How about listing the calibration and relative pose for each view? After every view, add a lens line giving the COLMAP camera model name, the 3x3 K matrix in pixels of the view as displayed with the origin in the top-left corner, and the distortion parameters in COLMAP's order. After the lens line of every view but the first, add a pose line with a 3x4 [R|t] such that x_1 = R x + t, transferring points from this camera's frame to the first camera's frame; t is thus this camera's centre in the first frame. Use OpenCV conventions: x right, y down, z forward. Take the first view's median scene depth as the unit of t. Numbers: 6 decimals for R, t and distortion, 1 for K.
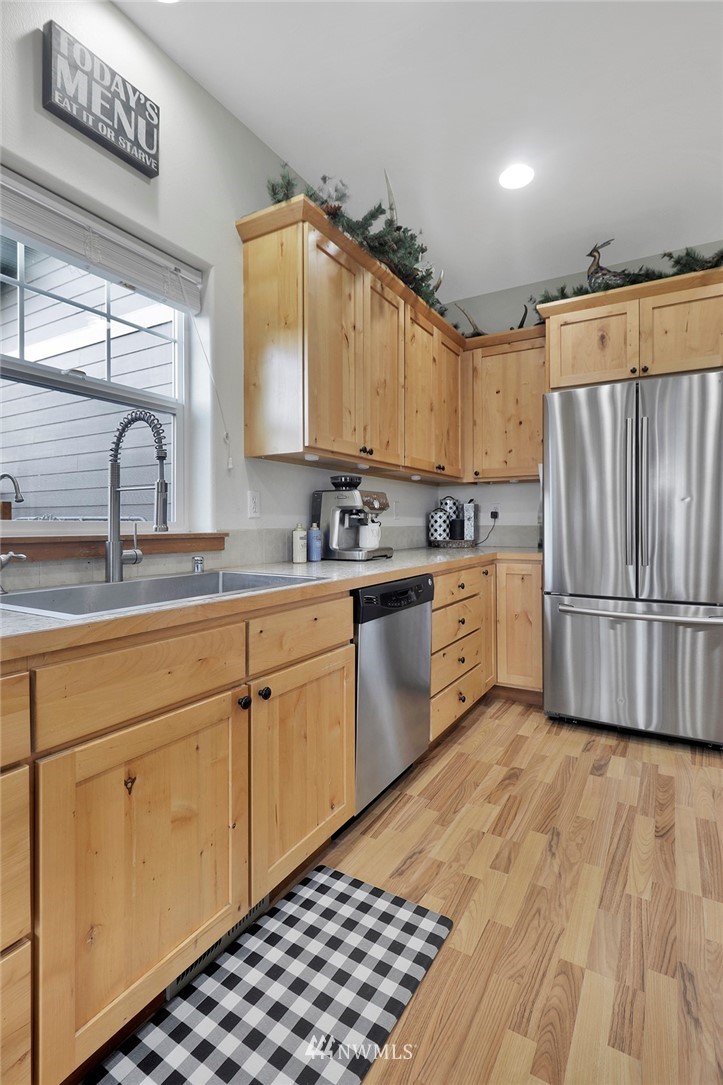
lens RADIAL K [[514.1, 0, 373.2], [0, 514.1, 523.1], [0, 0, 1]] dist [0.000582, -0.000265]
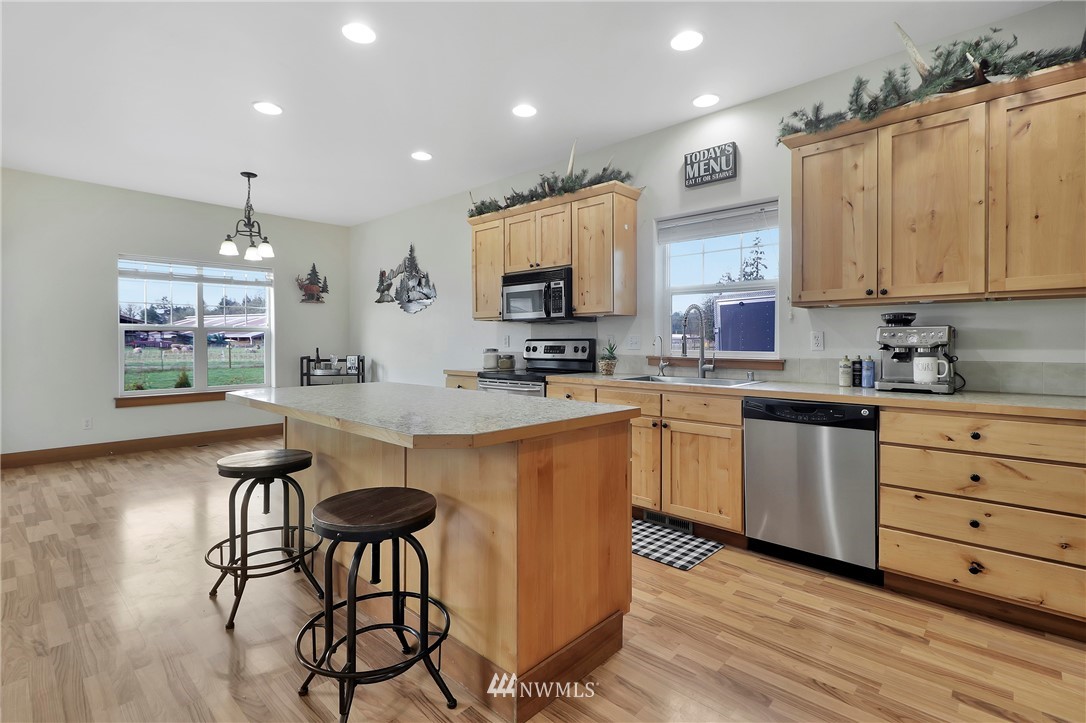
lens RADIAL K [[506.9, 0, 543.3], [0, 506.9, 346.6], [0, 0, 1]] dist [0.000357, 0.000272]
pose [[-0.217887, 0.011134, -0.975911, 1.196013], [-0.000374, 0.999934, 0.011491, -0.033670], [0.975974, 0.002869, -0.217868, 0.520242]]
